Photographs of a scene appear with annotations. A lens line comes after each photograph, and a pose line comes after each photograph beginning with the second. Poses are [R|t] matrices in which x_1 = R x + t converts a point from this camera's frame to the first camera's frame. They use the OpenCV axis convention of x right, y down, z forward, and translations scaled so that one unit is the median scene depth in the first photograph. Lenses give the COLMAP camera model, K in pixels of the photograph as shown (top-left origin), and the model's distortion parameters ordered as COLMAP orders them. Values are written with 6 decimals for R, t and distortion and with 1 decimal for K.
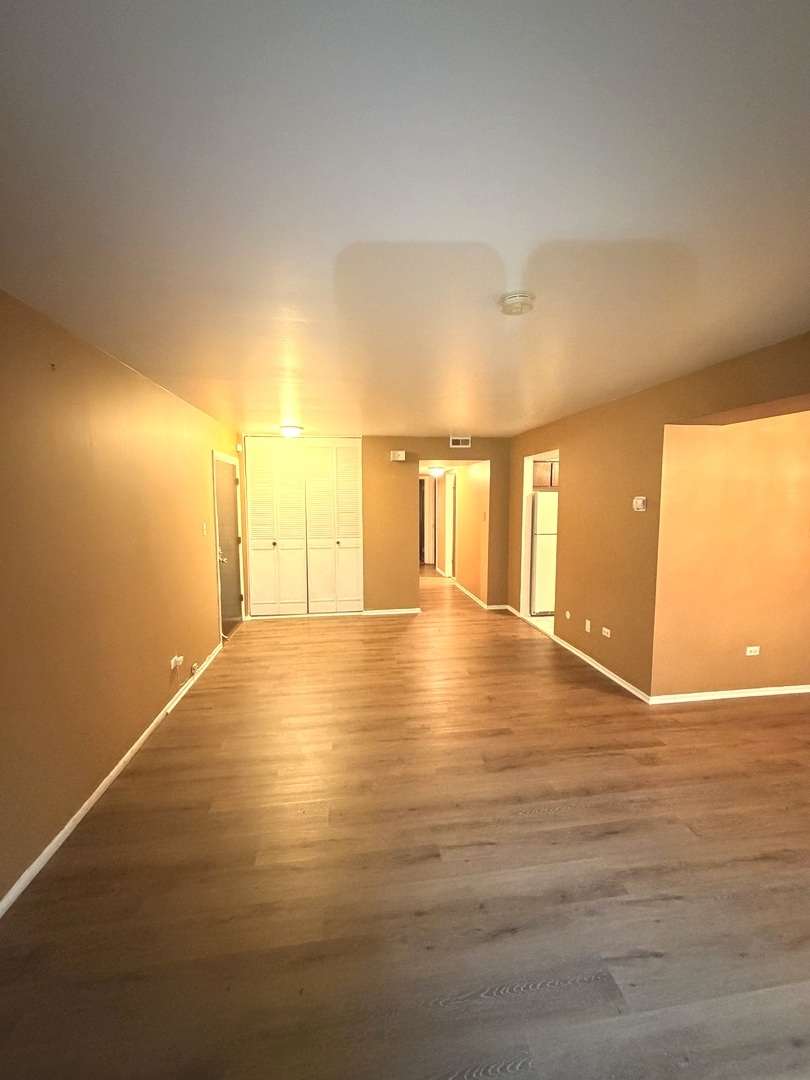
lens RADIAL K [[434.6, 0, 406.1], [0, 434.6, 538.5], [0, 0, 1]] dist [-0.001766, -0.000082]
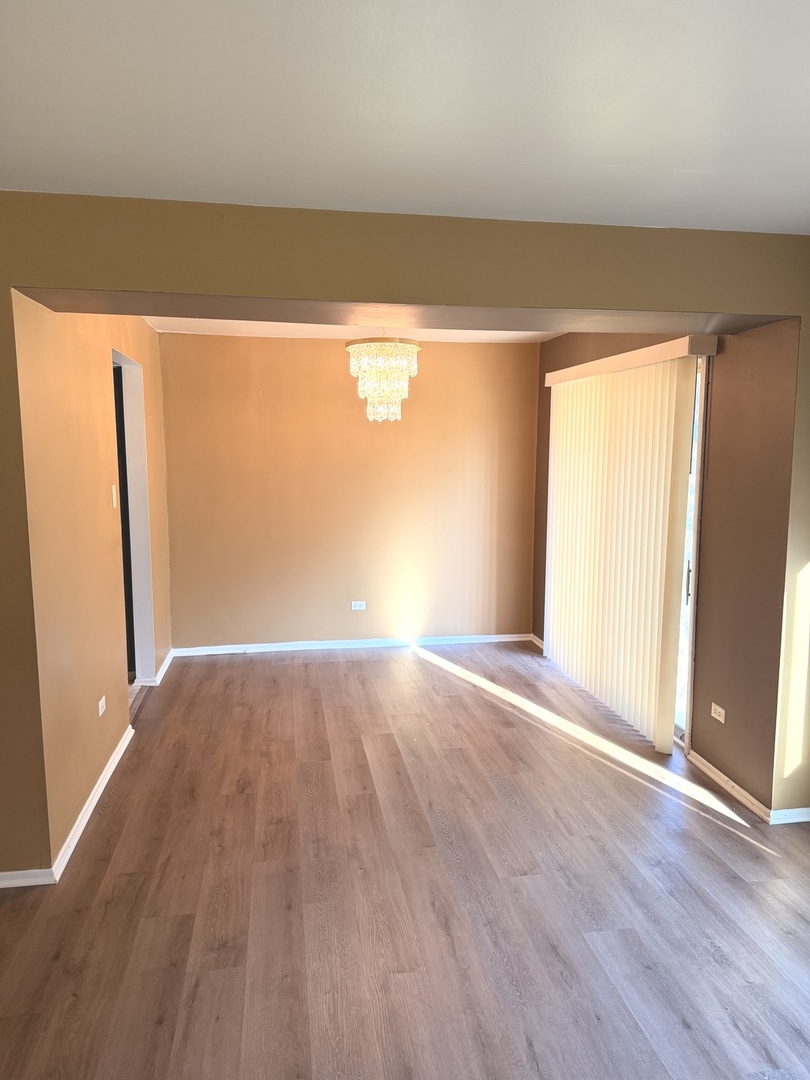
lens RADIAL K [[764.6, 0, 405.9], [0, 764.6, 544.4], [0, 0, 1]] dist [0.008369, -0.001008]
pose [[-0.011165, -0.124091, 0.992208, -0.271008], [0.094402, 0.987707, 0.124590, -0.065430], [-0.995472, 0.095057, 0.000686, 0.652332]]
